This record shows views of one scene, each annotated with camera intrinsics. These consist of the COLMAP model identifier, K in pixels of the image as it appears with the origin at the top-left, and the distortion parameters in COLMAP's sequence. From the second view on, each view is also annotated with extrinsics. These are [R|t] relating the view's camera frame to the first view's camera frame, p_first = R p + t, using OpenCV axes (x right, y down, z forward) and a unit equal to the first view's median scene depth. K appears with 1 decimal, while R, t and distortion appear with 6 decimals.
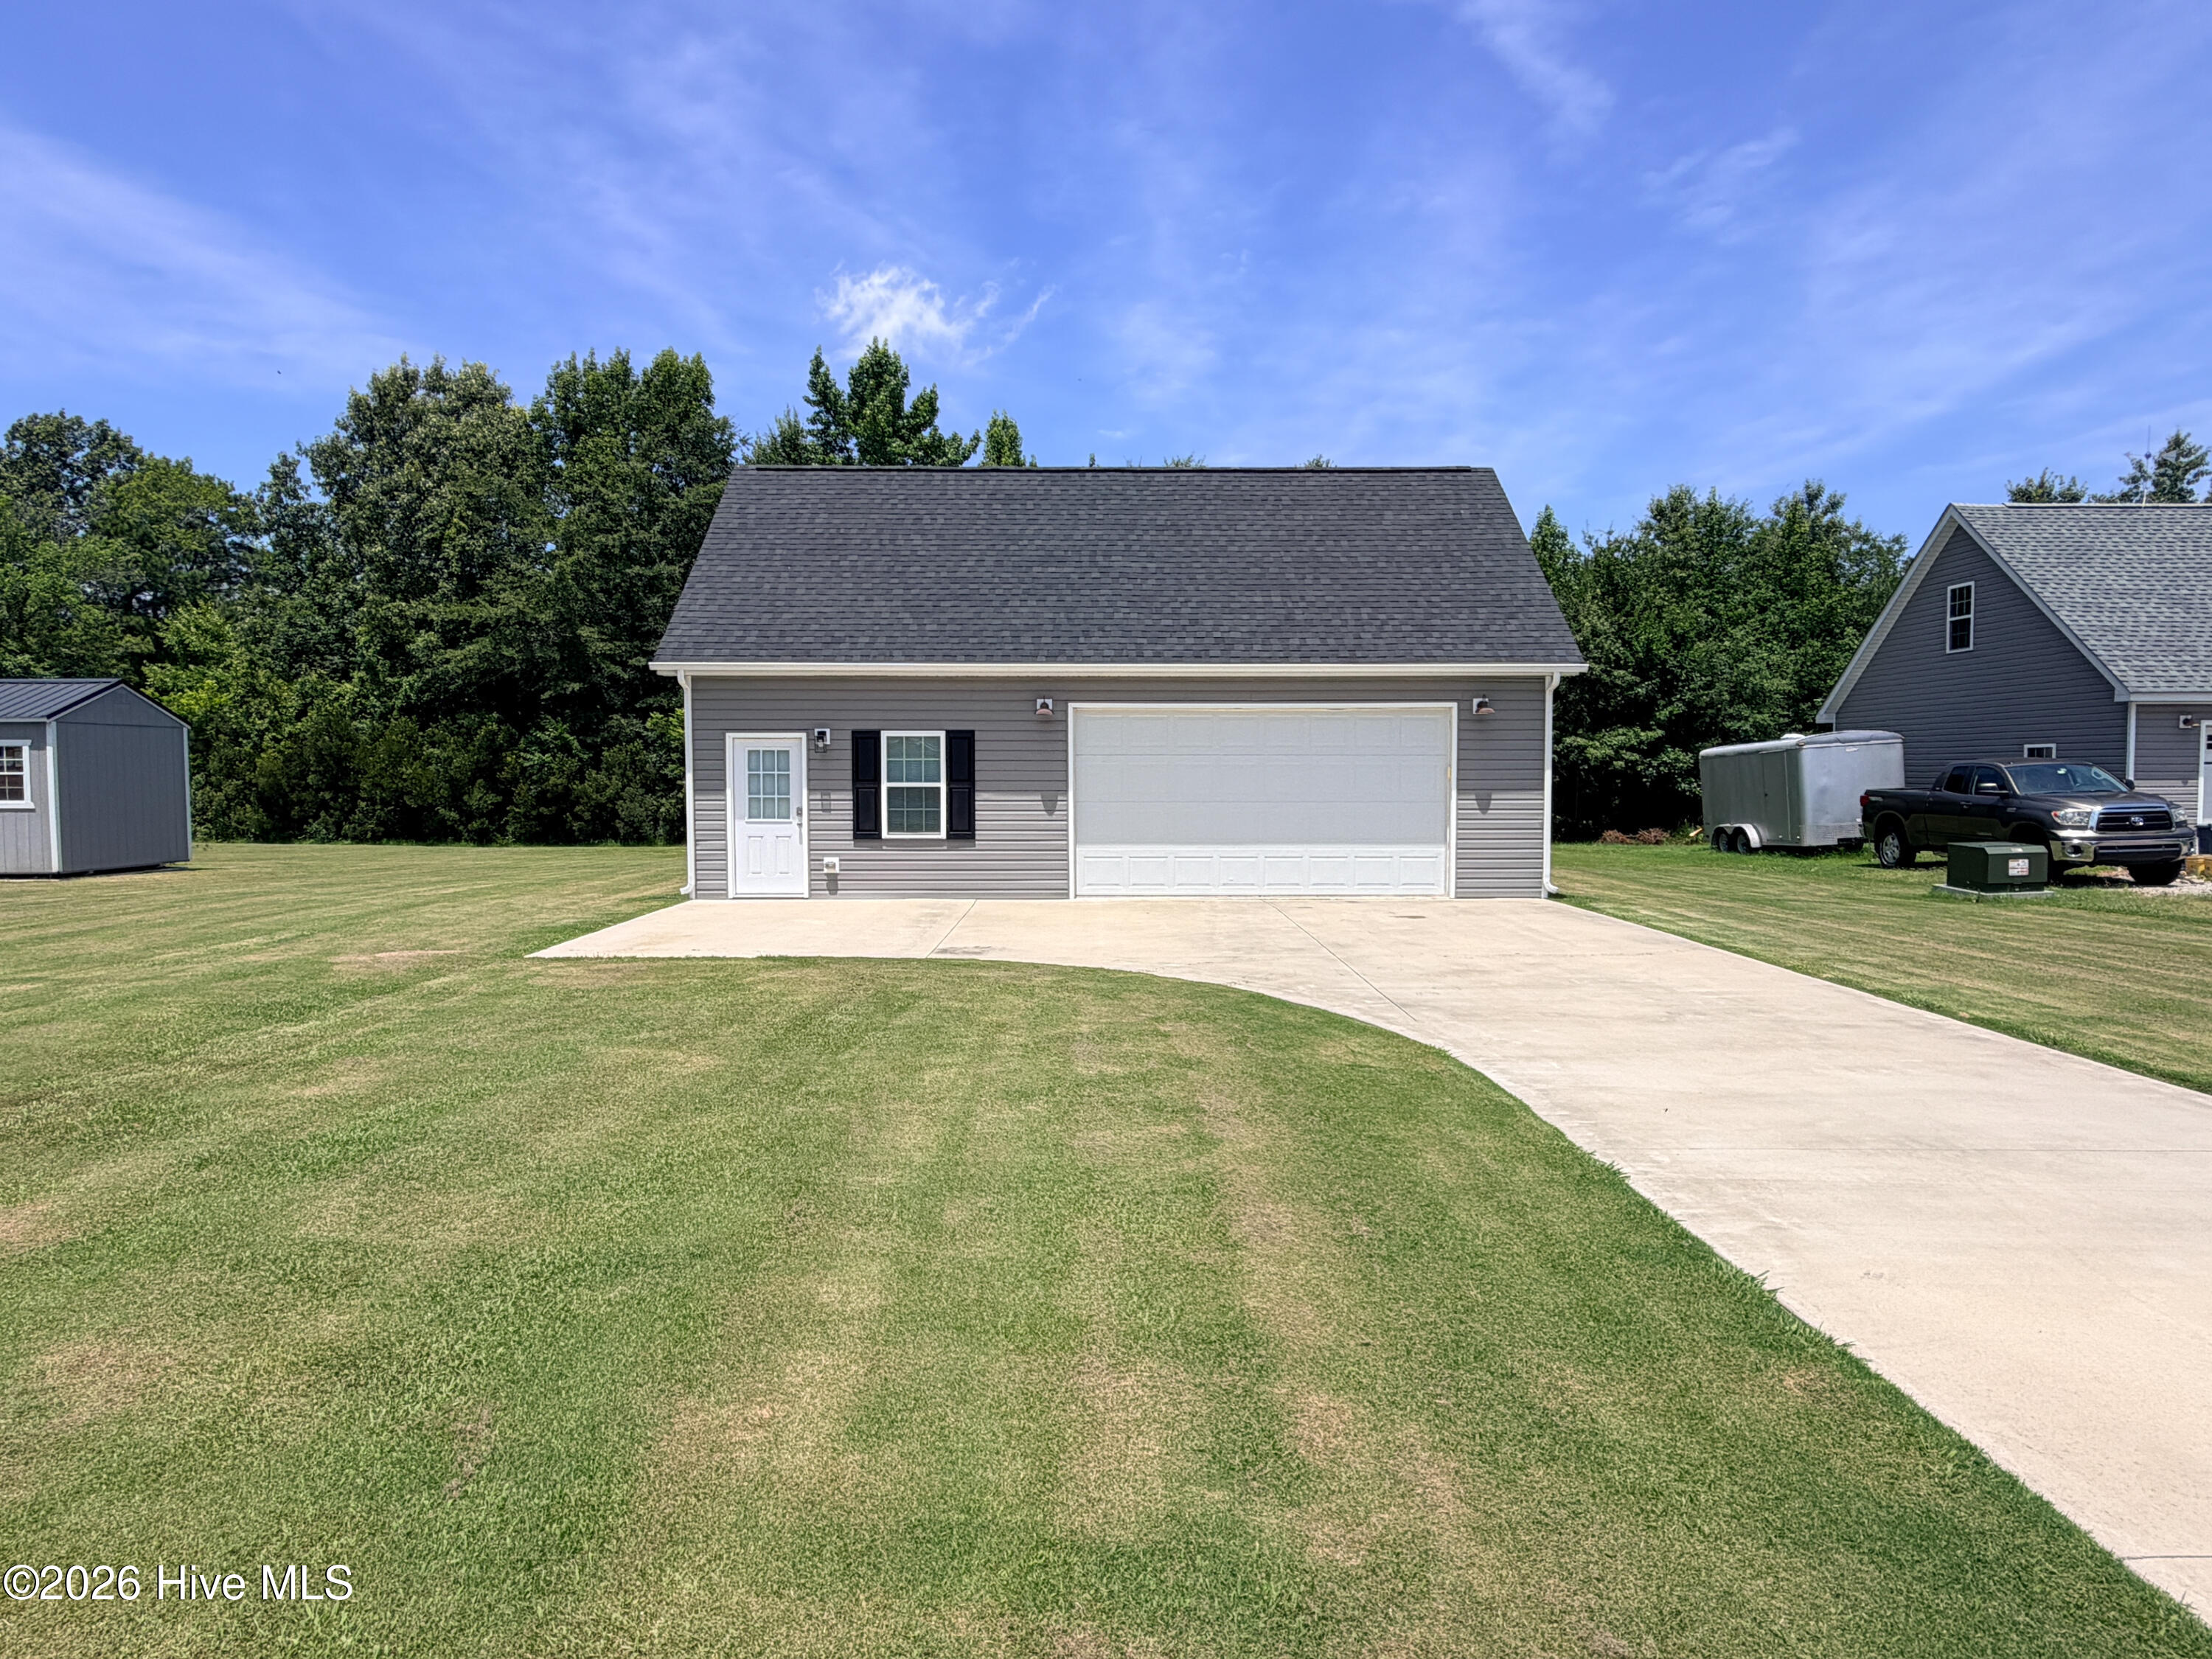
lens RADIAL K [[1369.4, 0, 1142.4], [0, 1369.4, 819.3], [0, 0, 1]] dist [-0.006257, 0.001033]
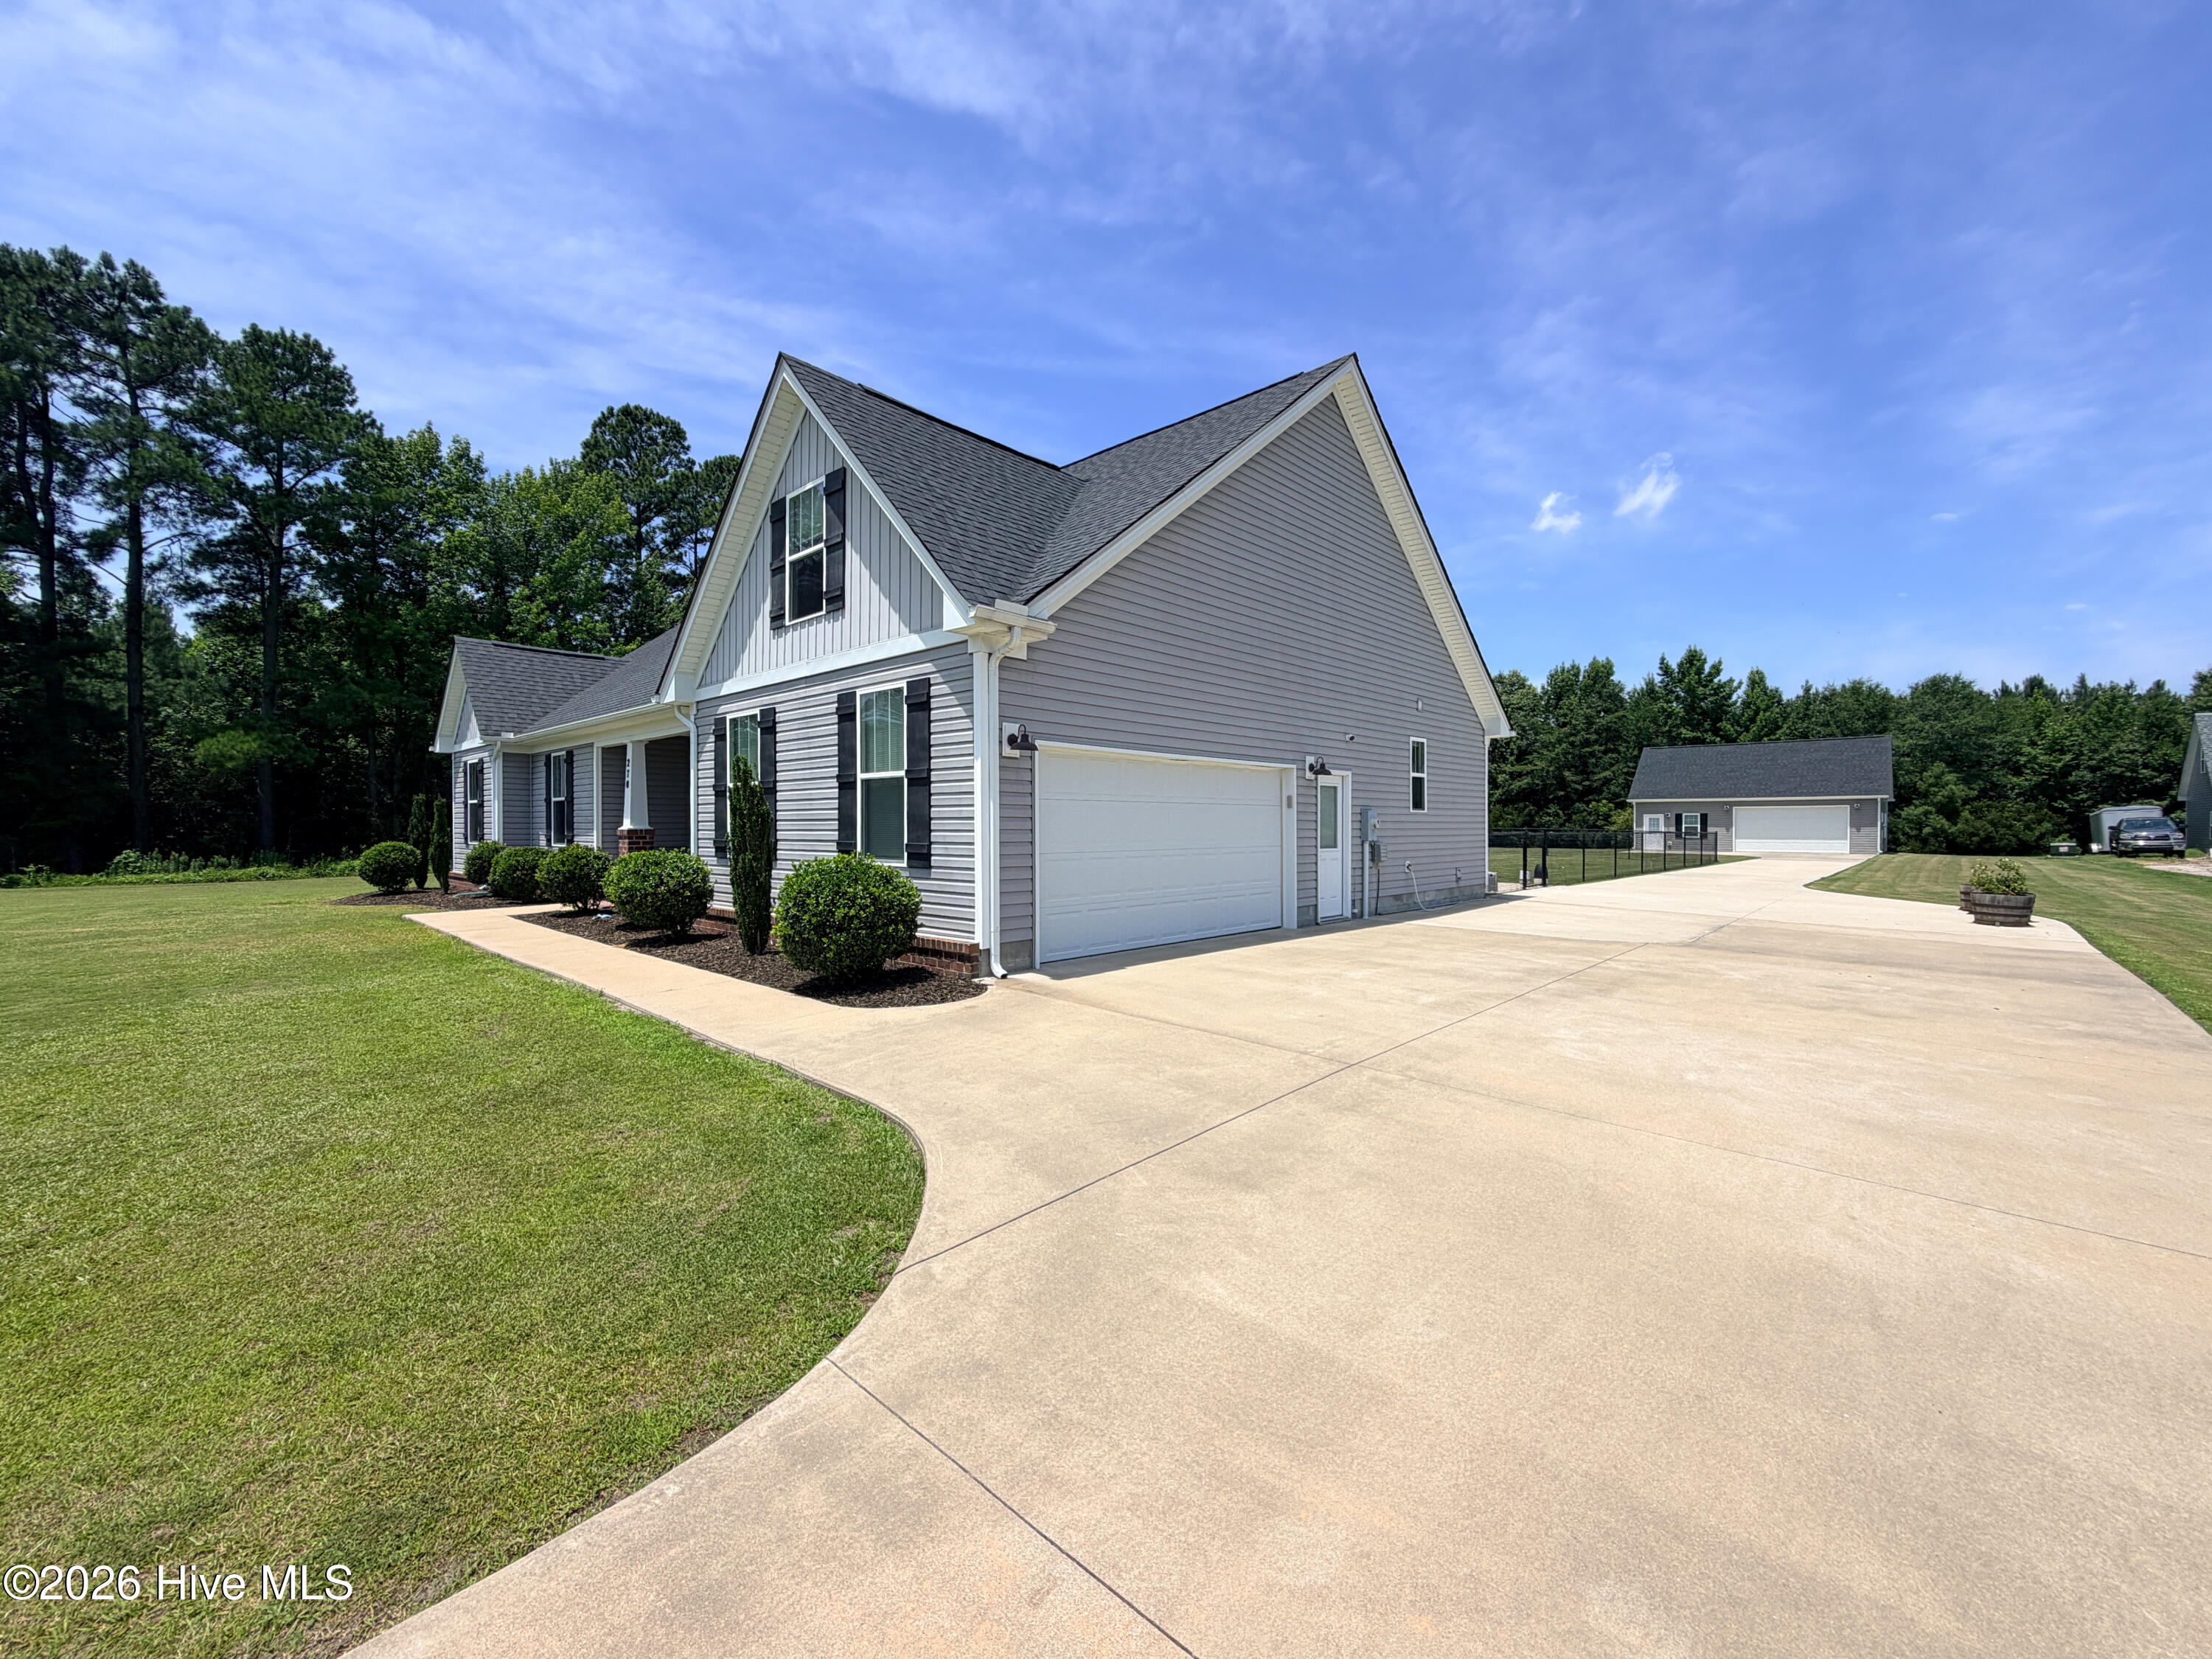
lens RADIAL K [[911.5, 0, 1090.8], [0, 911.5, 829.3], [0, 0, 1]] dist [0.000299, -0.000021]
pose [[0.712441, 0.001798, -0.701730, 0.204648], [-0.022793, 0.999528, -0.020580, 0.036216], [0.701362, 0.030657, 0.712146, -0.995146]]
